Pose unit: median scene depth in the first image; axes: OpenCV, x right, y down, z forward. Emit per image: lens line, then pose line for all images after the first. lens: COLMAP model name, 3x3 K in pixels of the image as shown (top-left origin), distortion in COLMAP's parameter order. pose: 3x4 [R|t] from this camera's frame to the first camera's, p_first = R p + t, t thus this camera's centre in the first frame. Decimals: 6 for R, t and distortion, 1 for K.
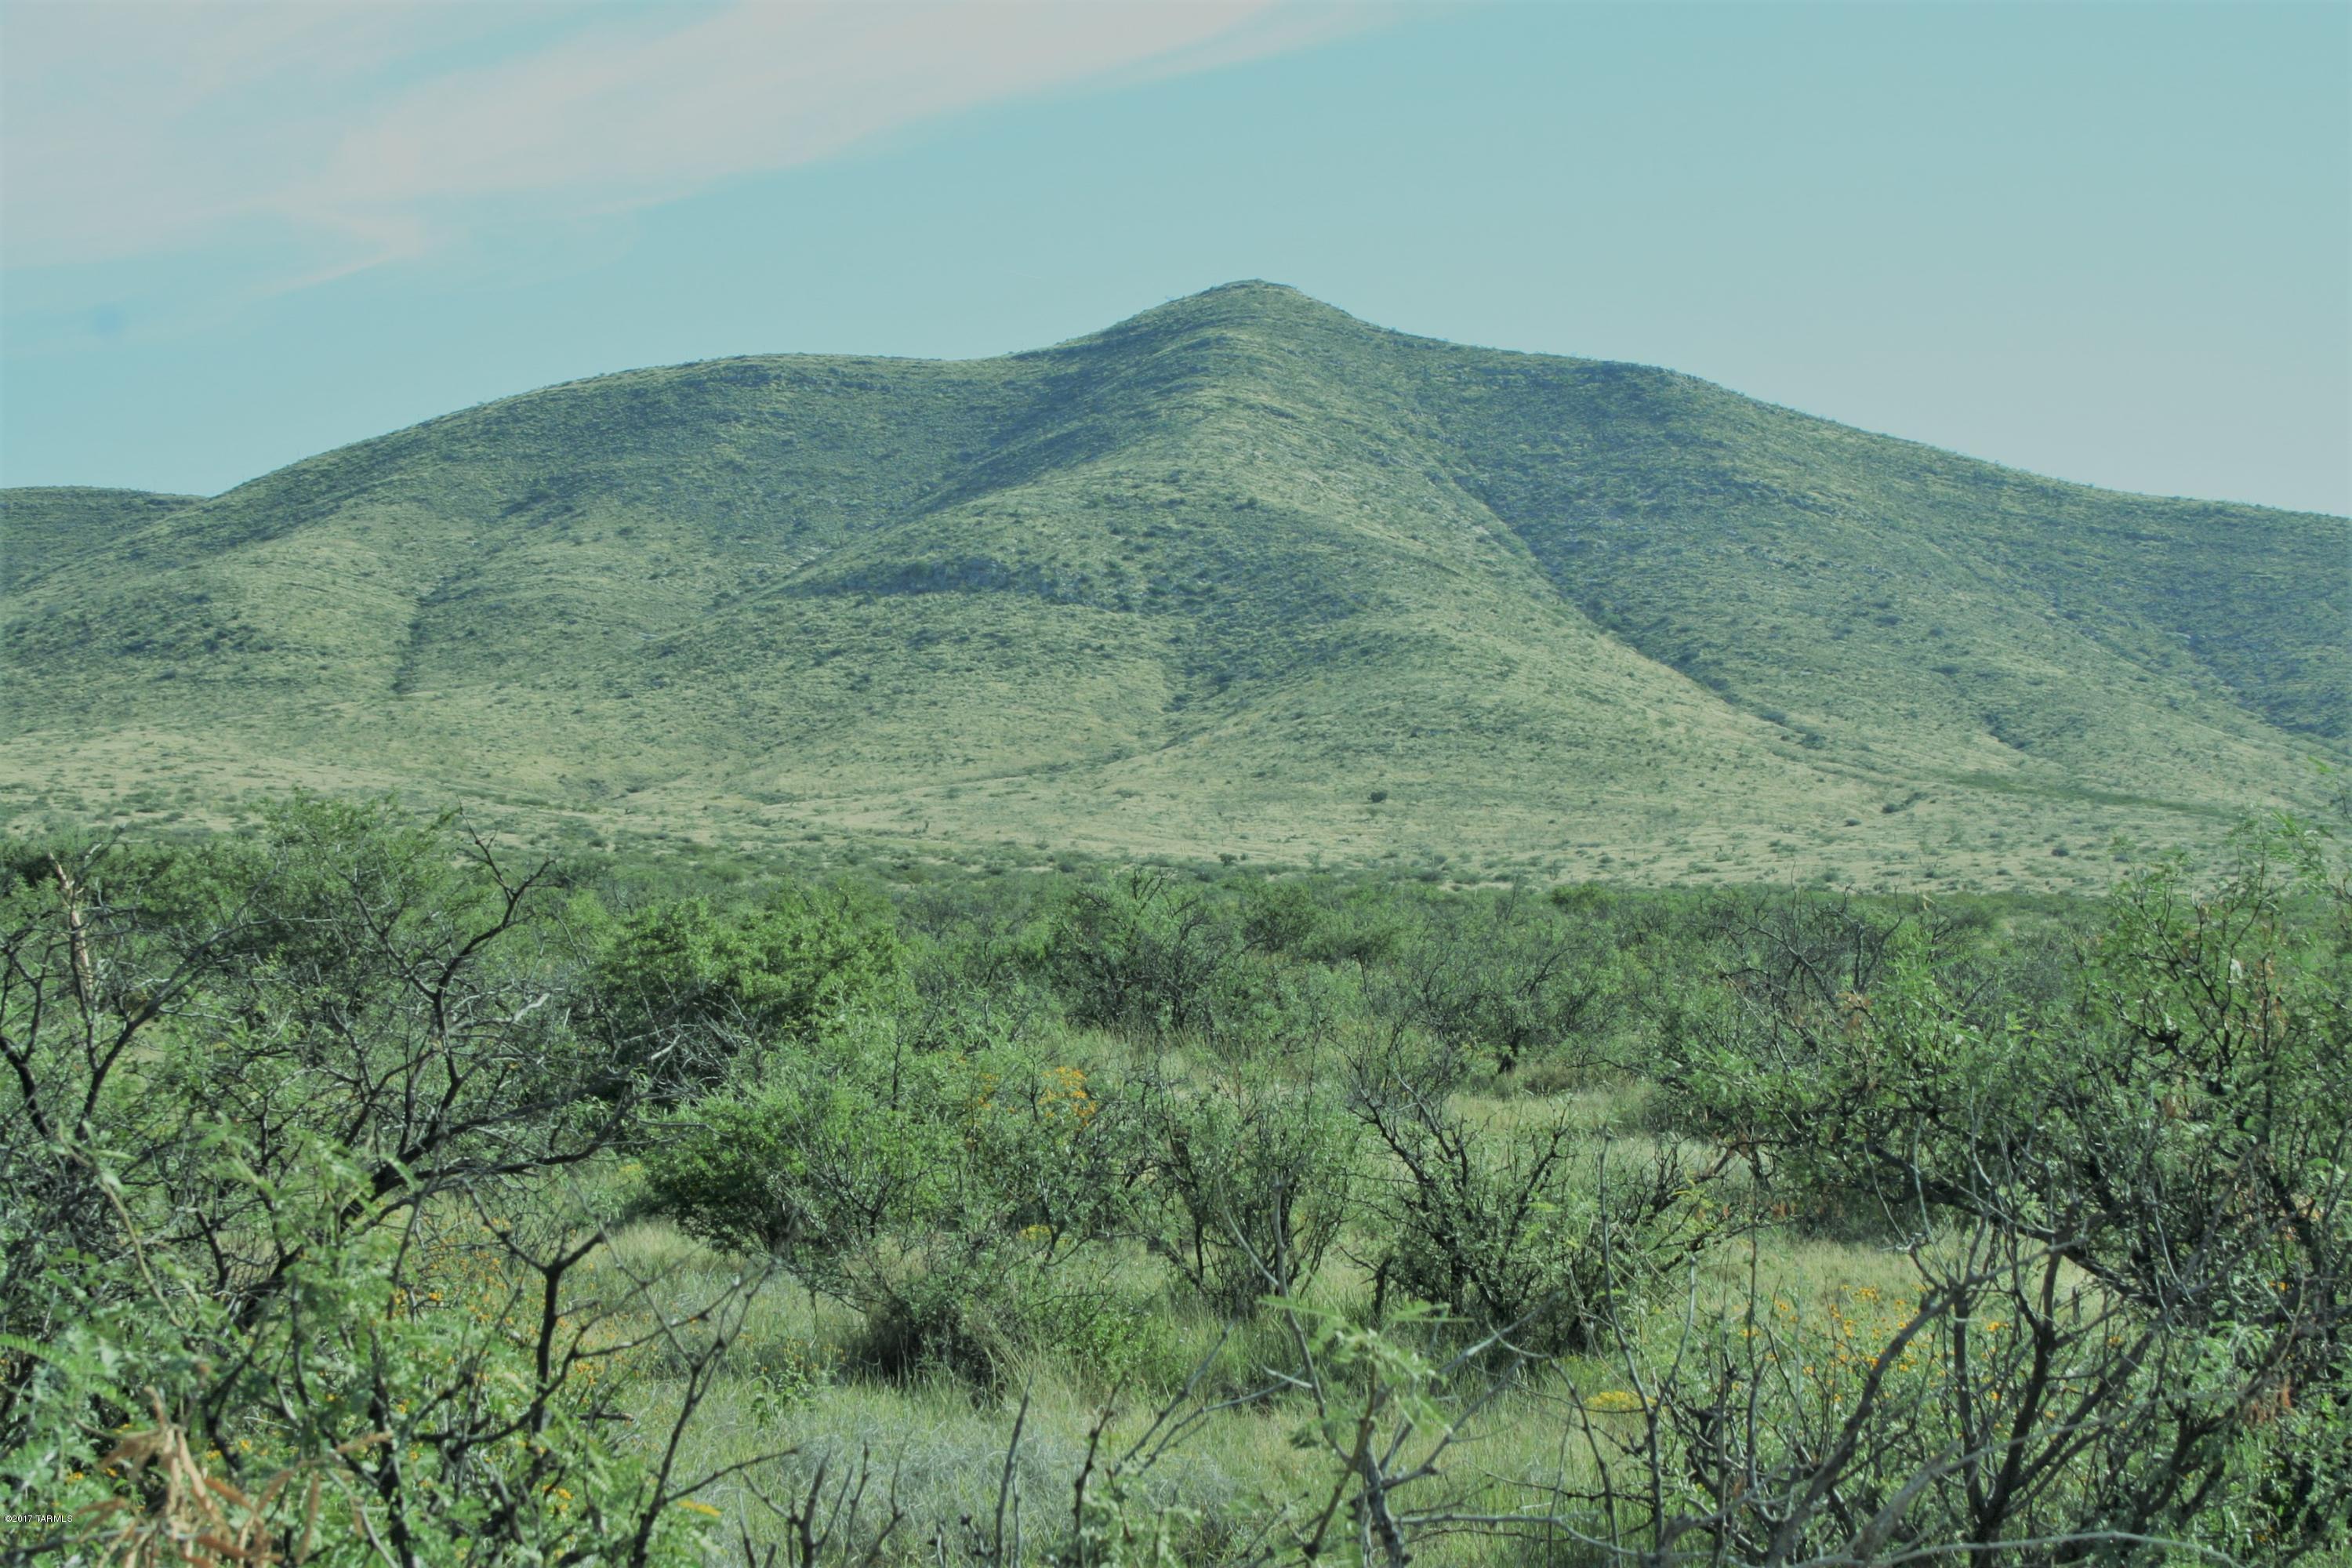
lens RADIAL K [[4871.3, 0, 1179.5], [0, 4871.3, 784.6], [0, 0, 1]] dist [0.081855, 0.000000]
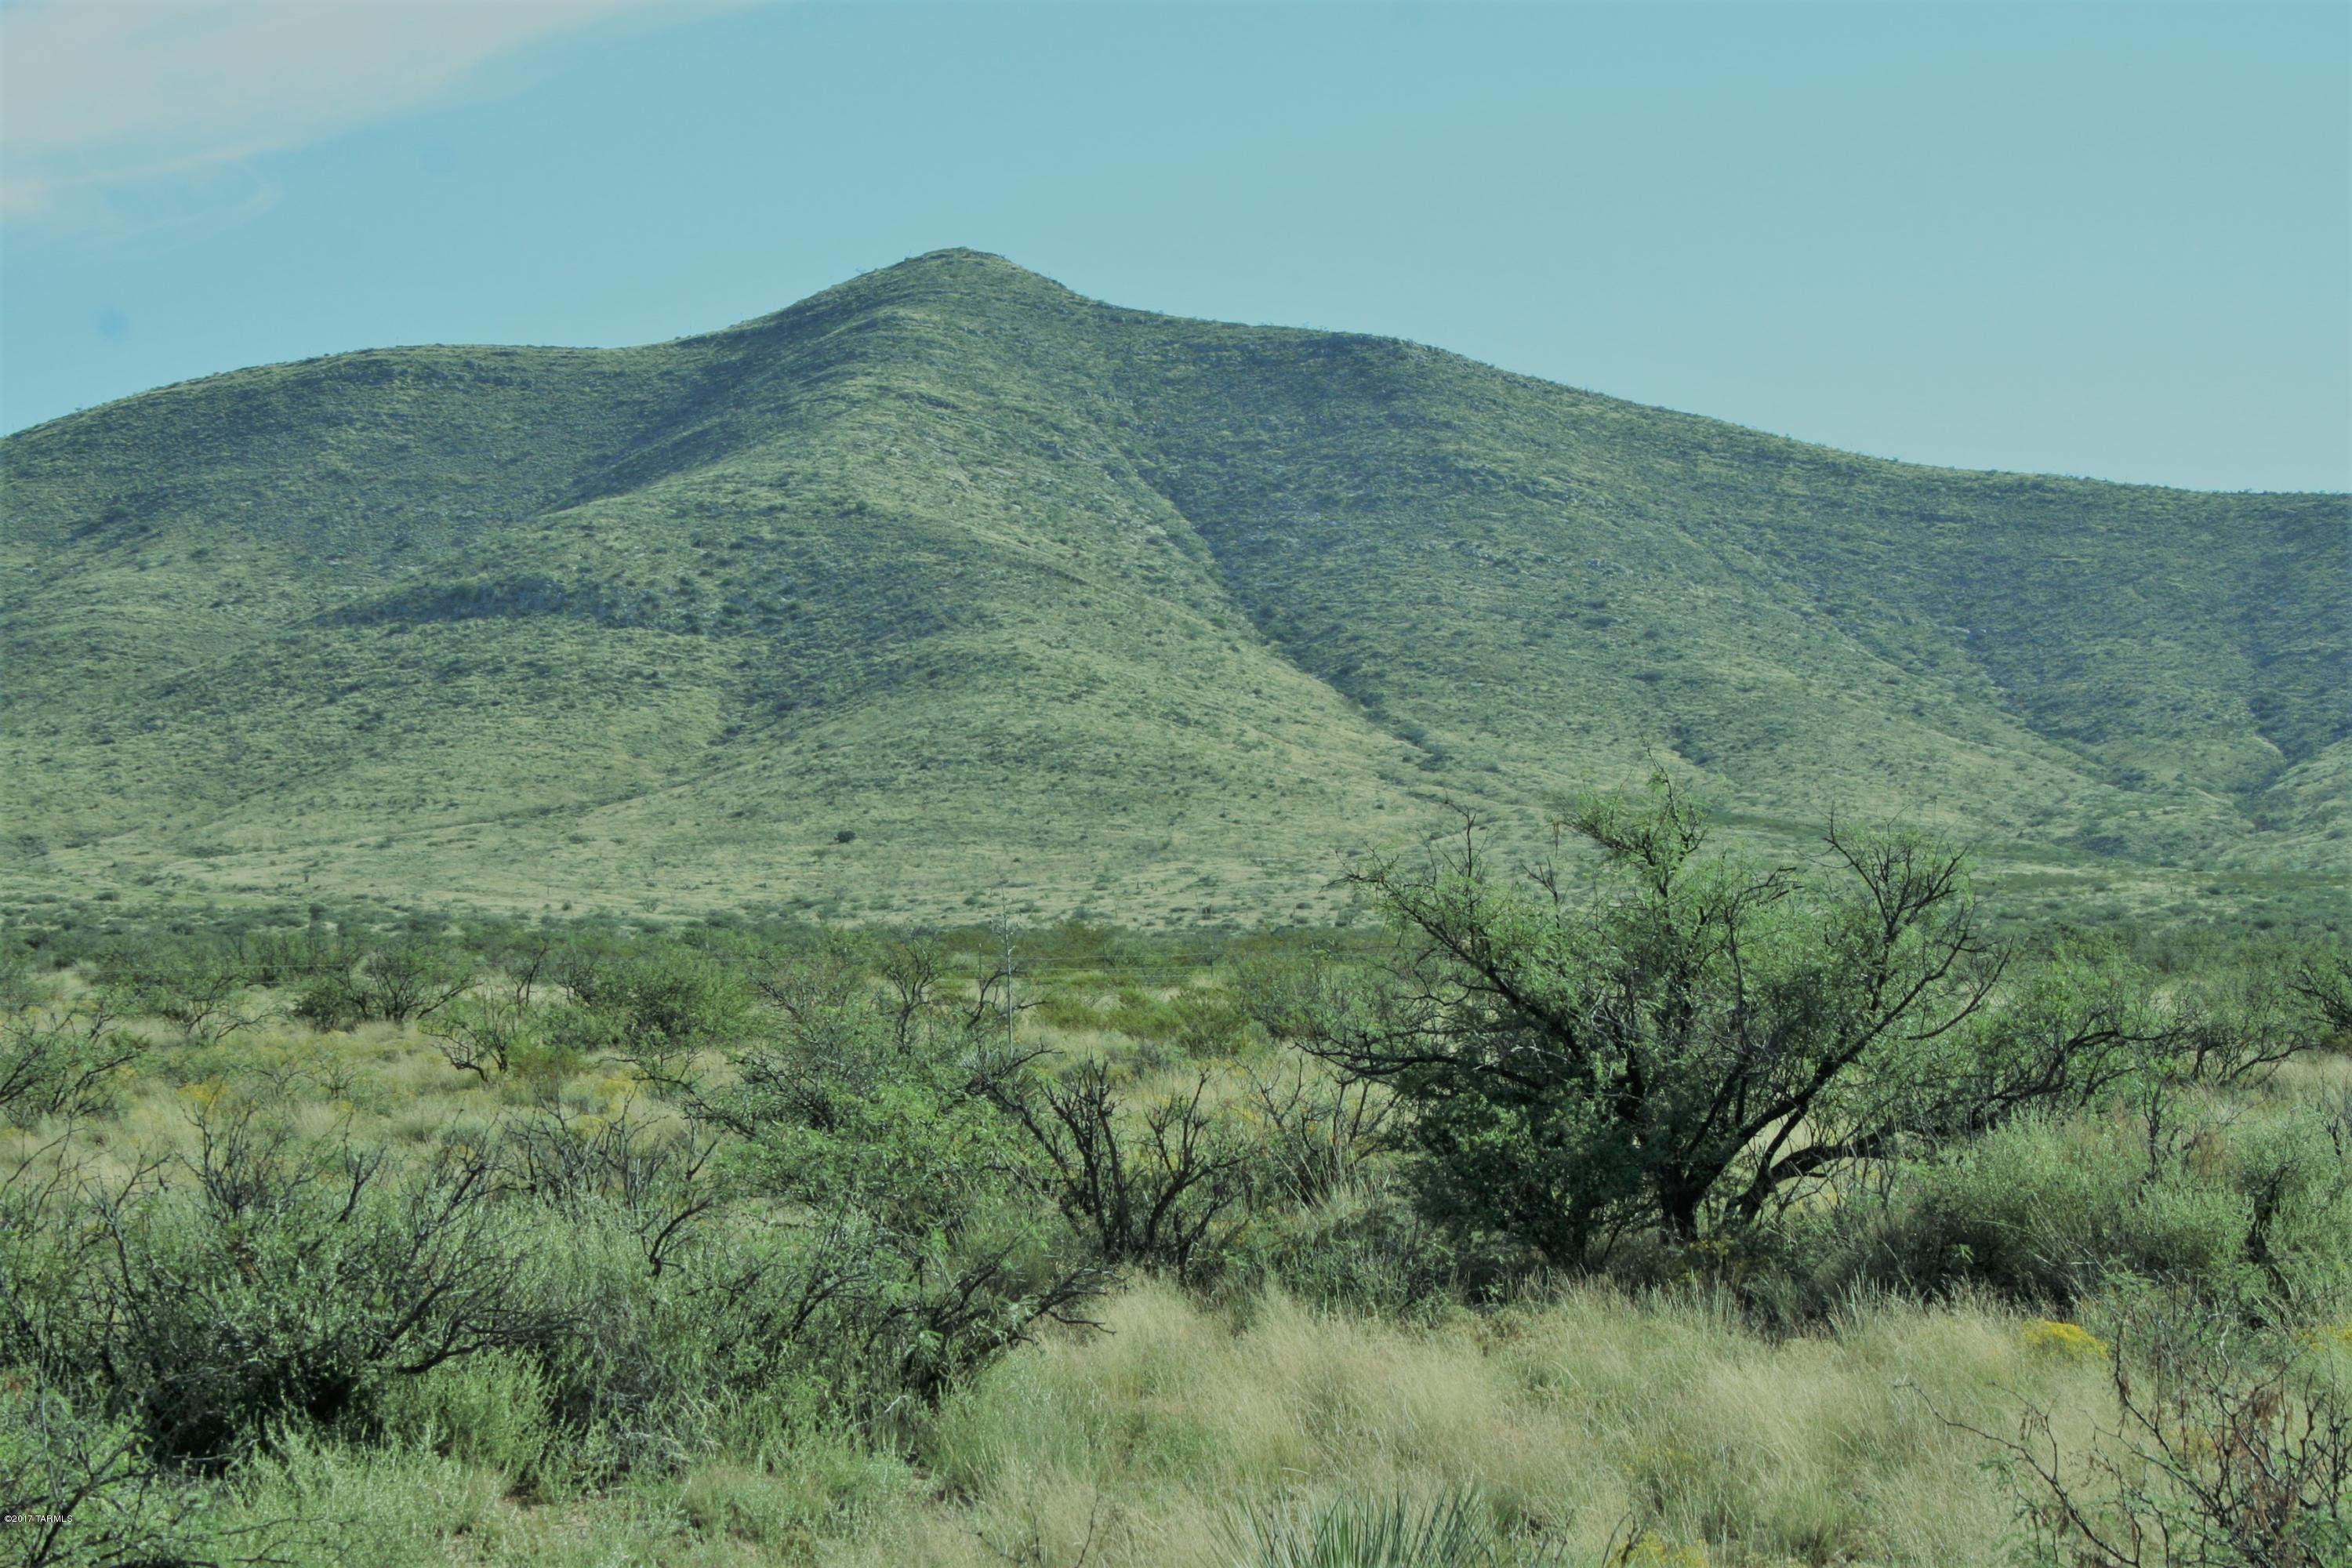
lens RADIAL K [[5967.5, 0, 1177.1], [0, 5967.5, 778.7], [0, 0, 1]] dist [0.158556, 0.000000]
pose [[0.998695, -0.022186, -0.046007, 0.113306], [0.021898, 0.999737, -0.006769, 0.000440], [0.046145, 0.005753, 0.998918, -0.083090]]
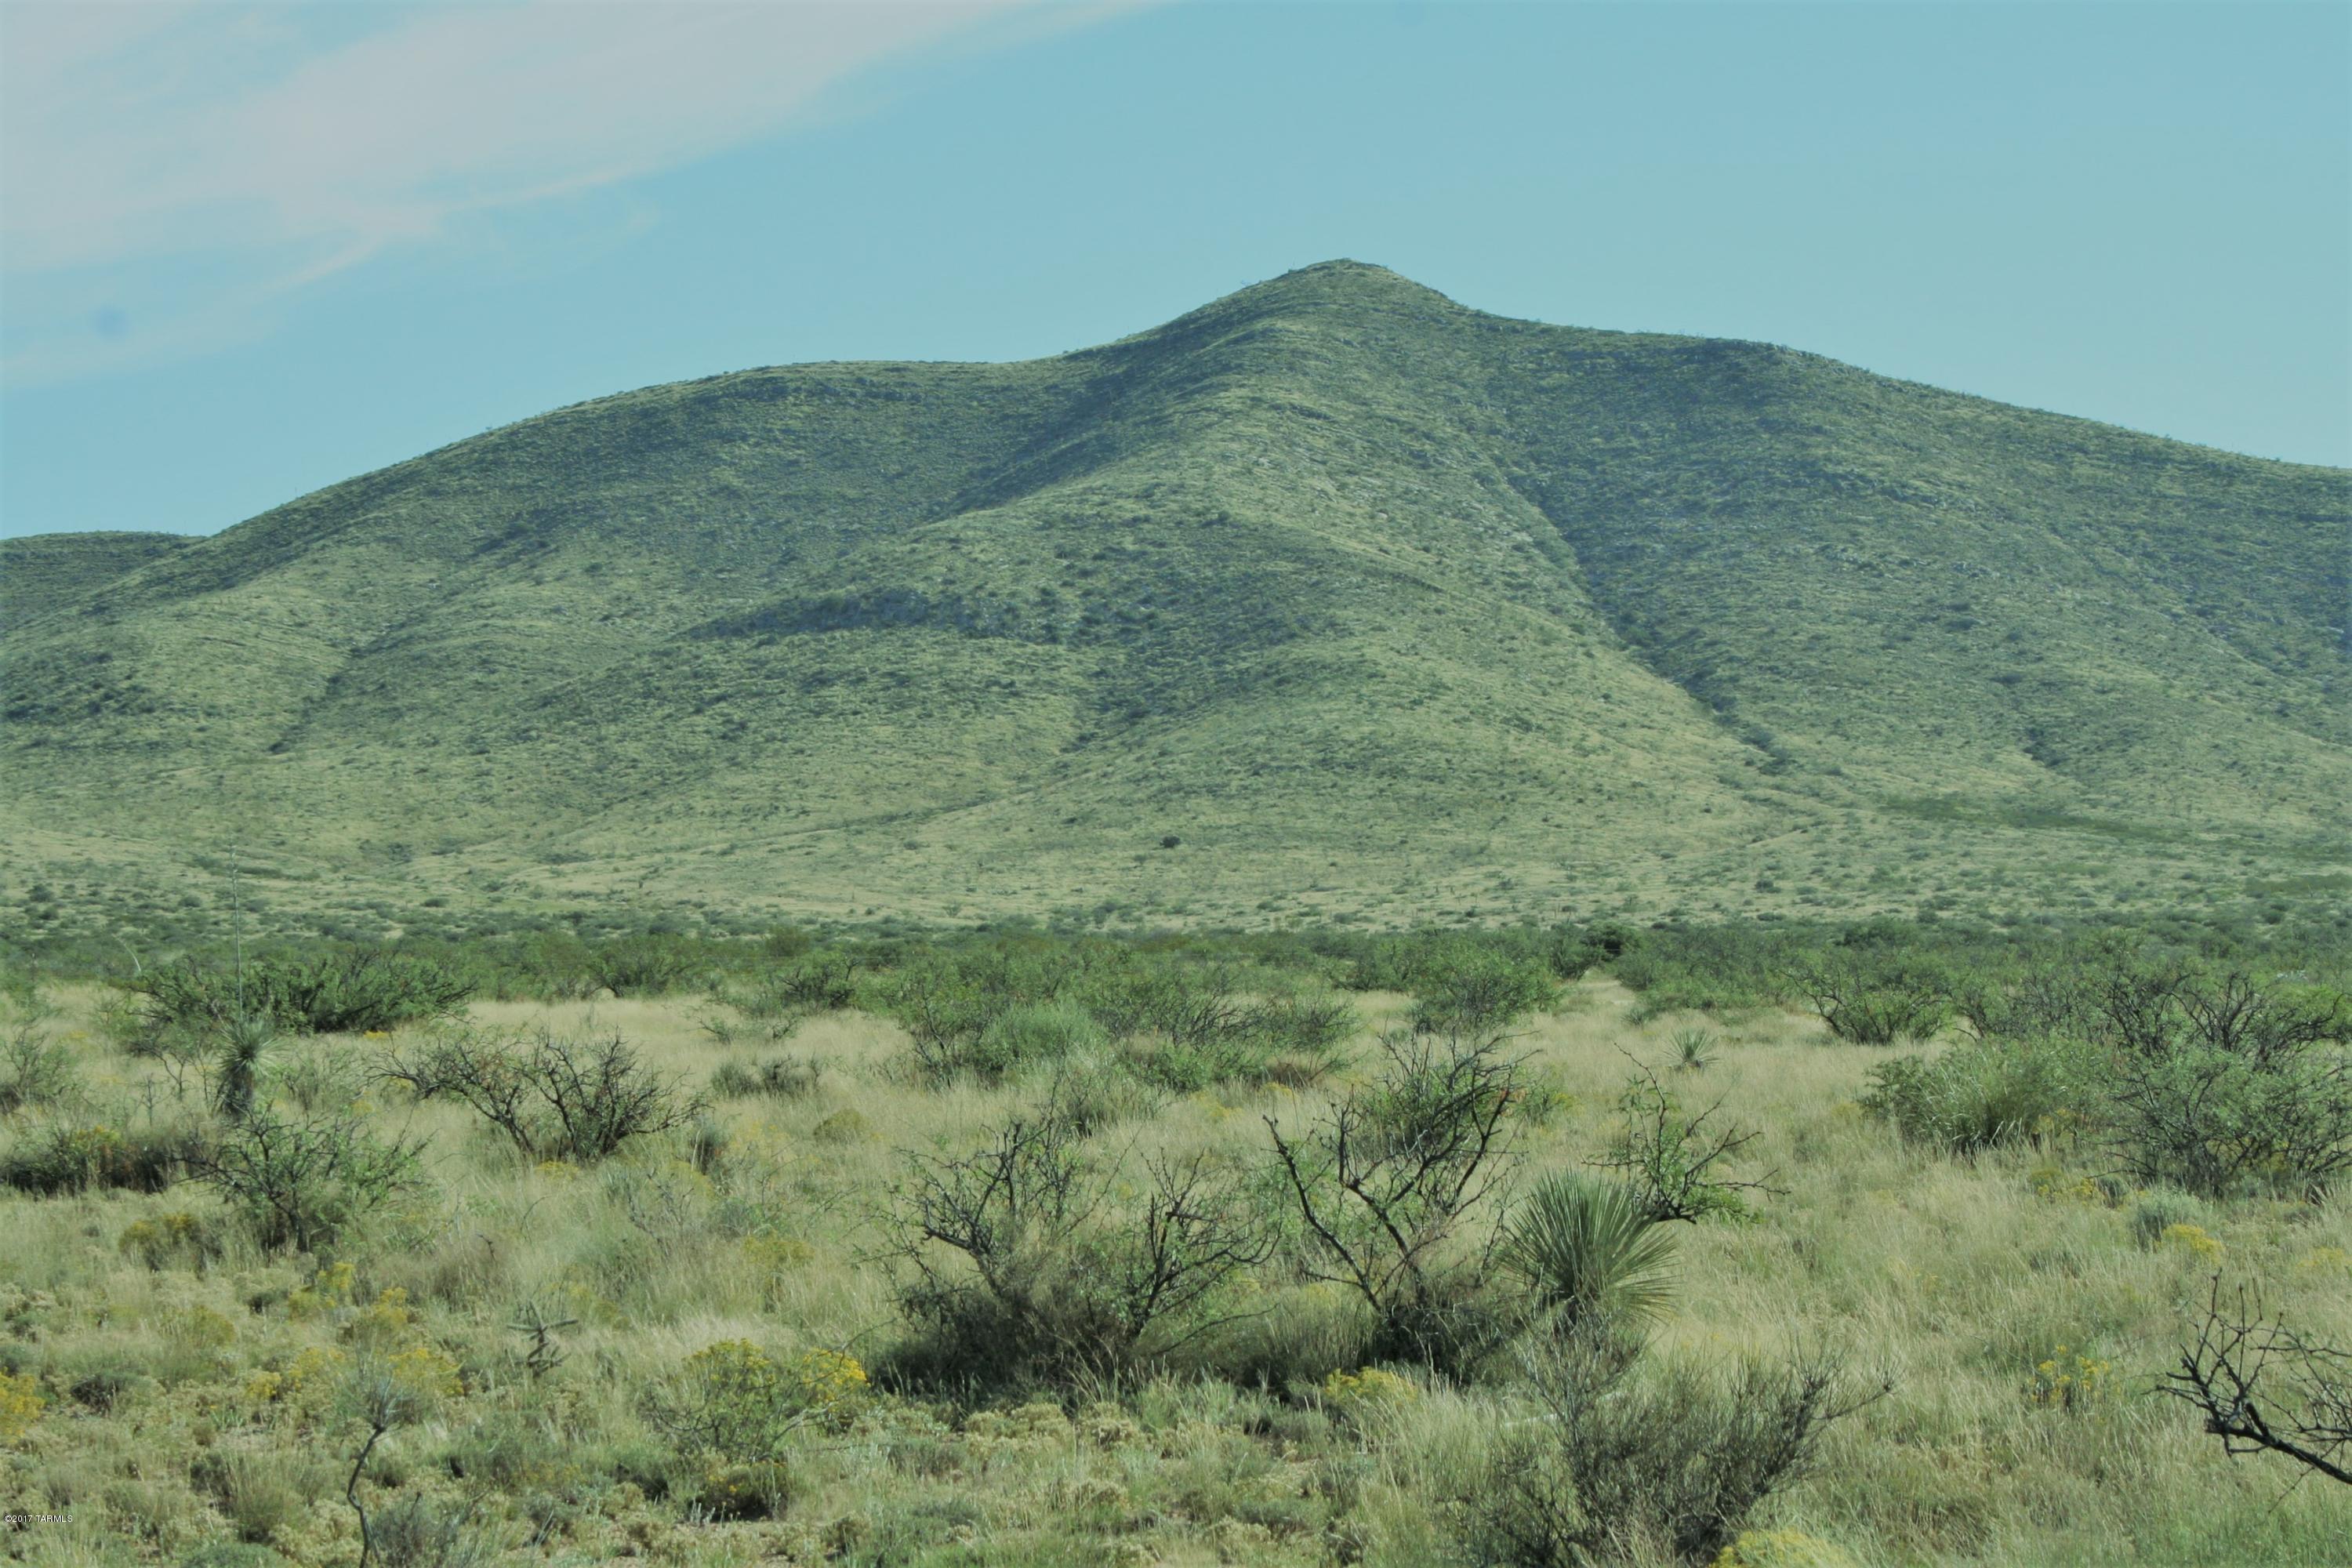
lens RADIAL K [[5967.5, 0, 1176.6], [0, 5967.5, 783.3], [0, 0, 1]] dist [0.158556, 0.000000]
pose [[0.990635, -0.026627, -0.133917, 0.143058], [0.025721, 0.999633, -0.008491, 0.000746], [0.134094, 0.004967, 0.990956, -0.095304]]
